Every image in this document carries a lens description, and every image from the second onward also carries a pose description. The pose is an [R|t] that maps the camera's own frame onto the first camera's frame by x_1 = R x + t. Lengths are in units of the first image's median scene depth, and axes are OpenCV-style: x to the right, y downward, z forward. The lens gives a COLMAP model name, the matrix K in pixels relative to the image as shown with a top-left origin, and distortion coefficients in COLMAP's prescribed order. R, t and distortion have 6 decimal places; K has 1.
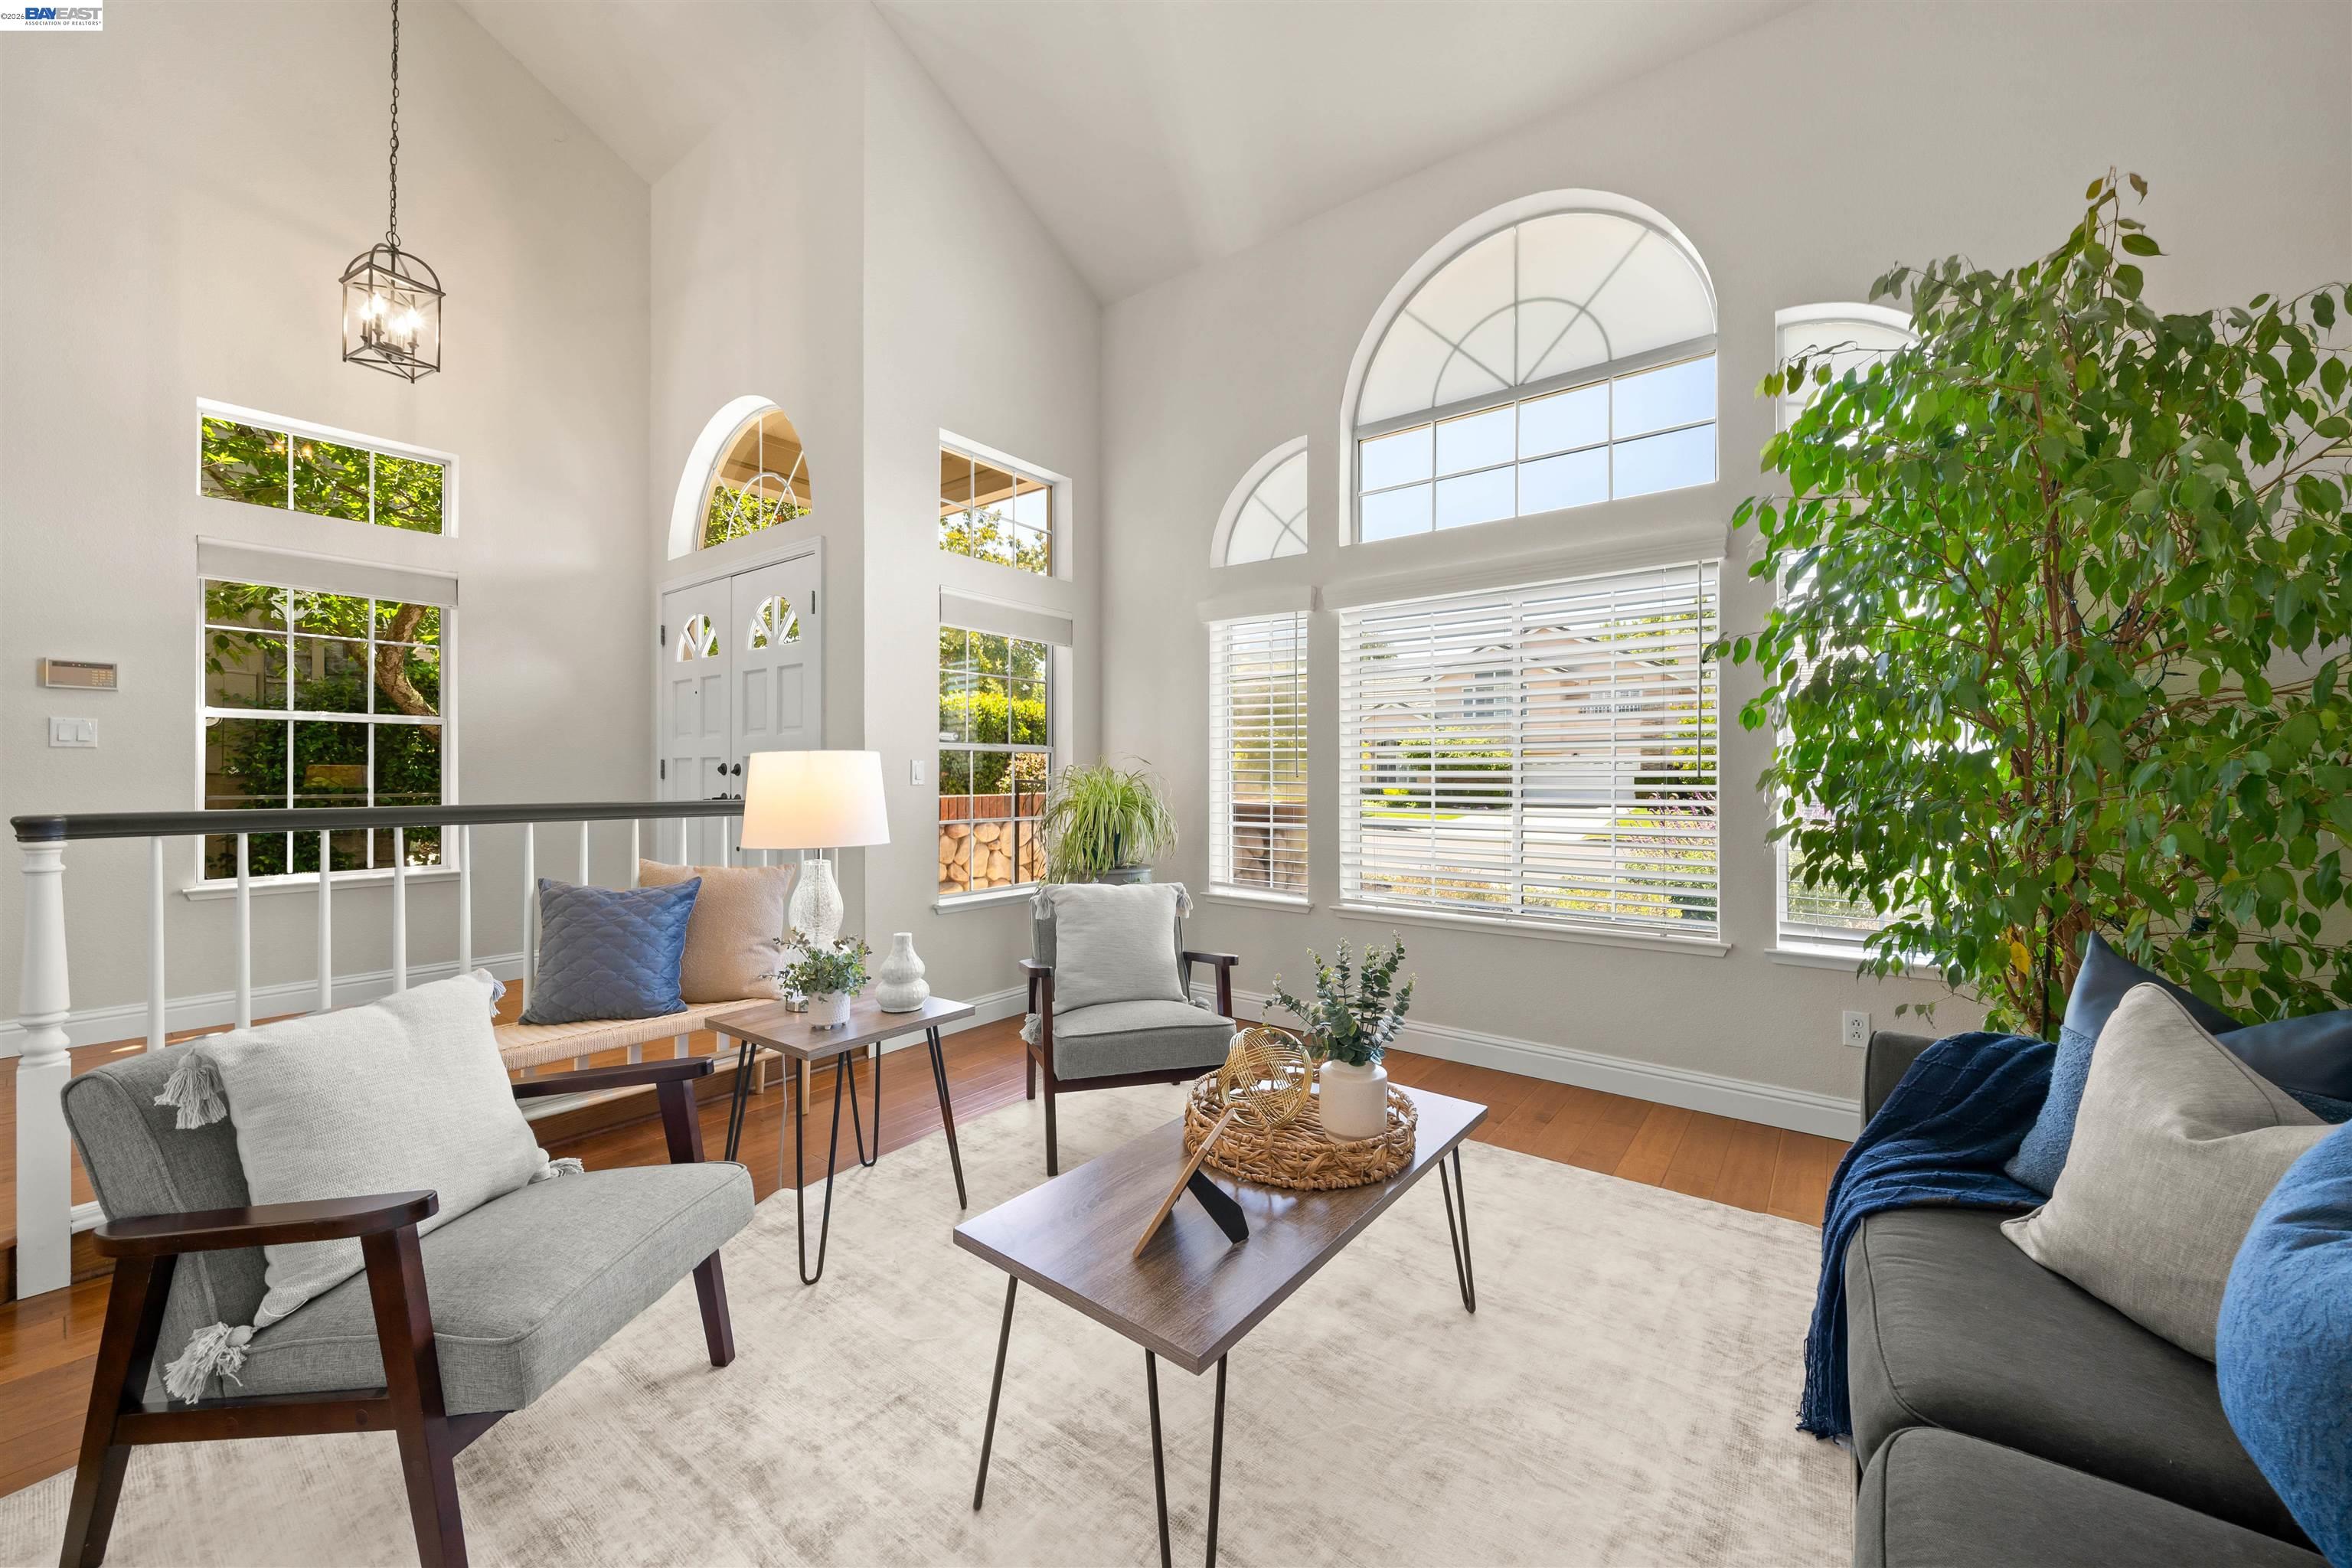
lens RADIAL K [[865.6, 0, 1193.7], [0, 865.6, 790.9], [0, 0, 1]] dist [-0.003819, -0.000251]
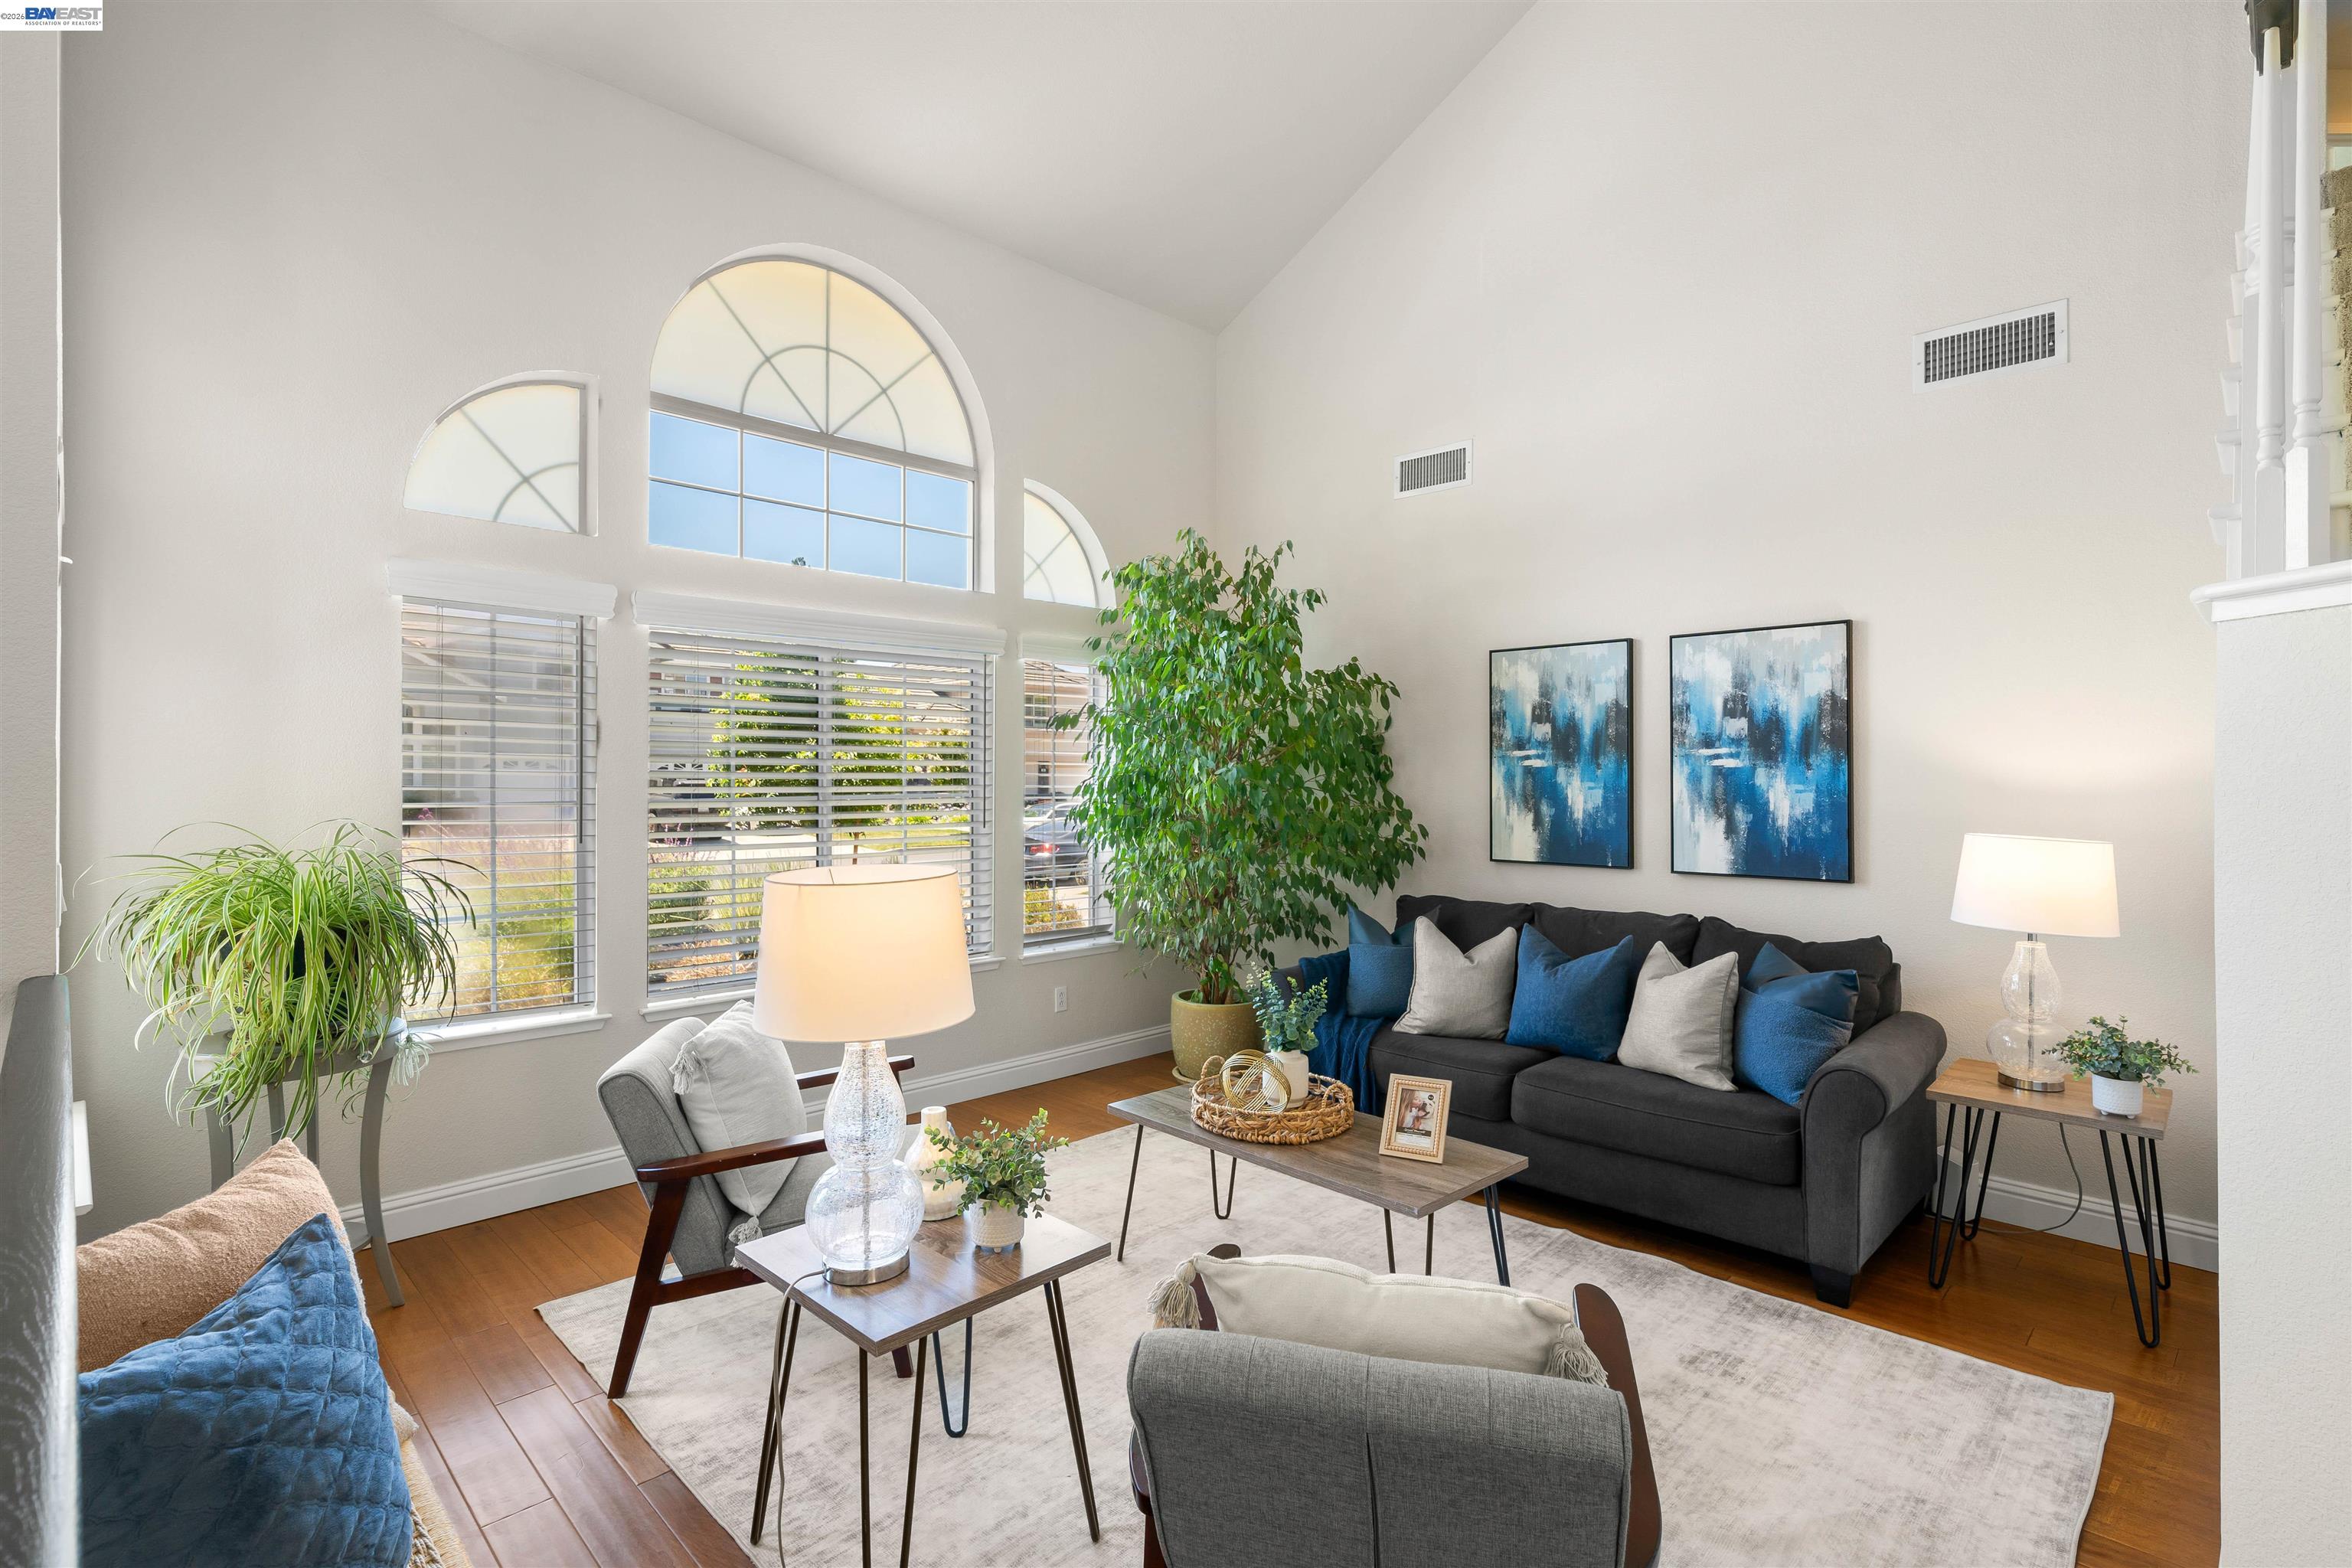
lens RADIAL K [[1116.4, 0, 1175.9], [0, 1116.4, 776.3], [0, 0, 1]] dist [-0.002777, 0.002229]
pose [[0.181818, 0.000671, 0.983332, -0.821428], [0.006187, 0.999979, -0.001827, -0.068879], [-0.983313, 0.006416, 0.181810, 0.375513]]
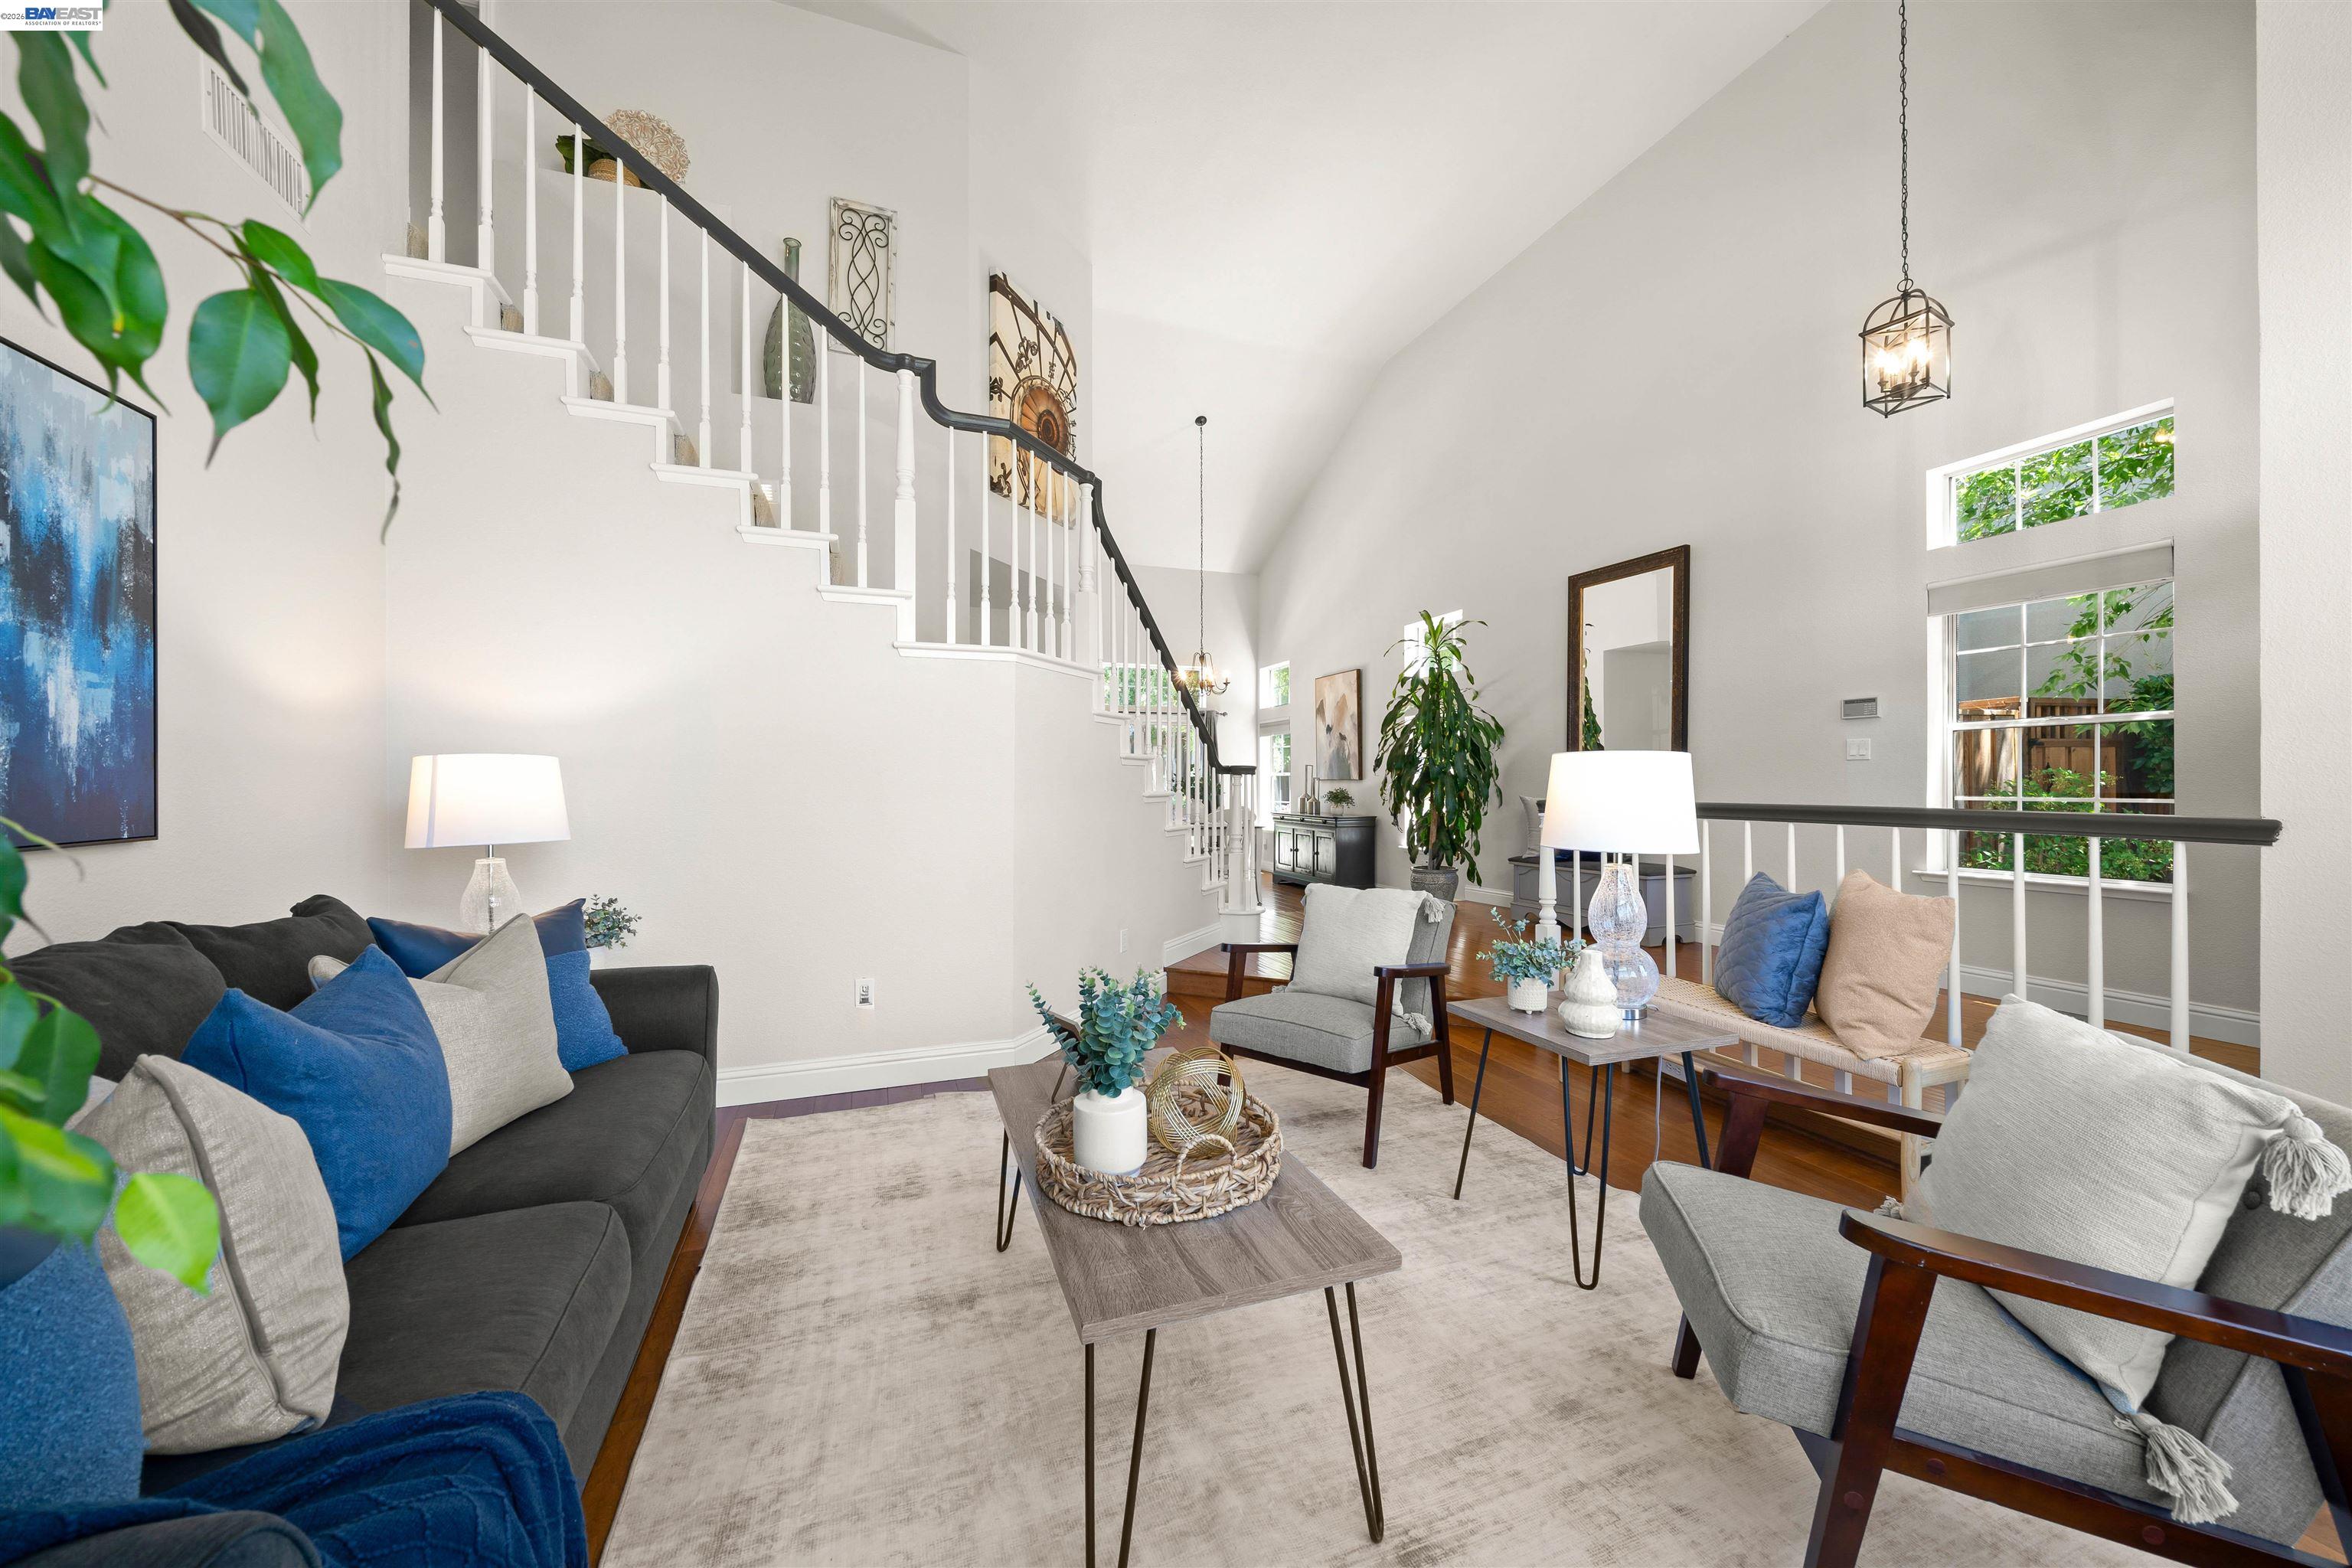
lens RADIAL K [[865.6, 0, 1176.2], [0, 865.6, 783.4], [0, 0, 1]] dist [-0.003819, -0.000251]
pose [[-0.561854, -0.001500, -0.827235, 0.410441], [-0.009864, 0.999939, 0.004886, -0.007420], [0.827177, 0.010905, -0.561835, 0.721492]]
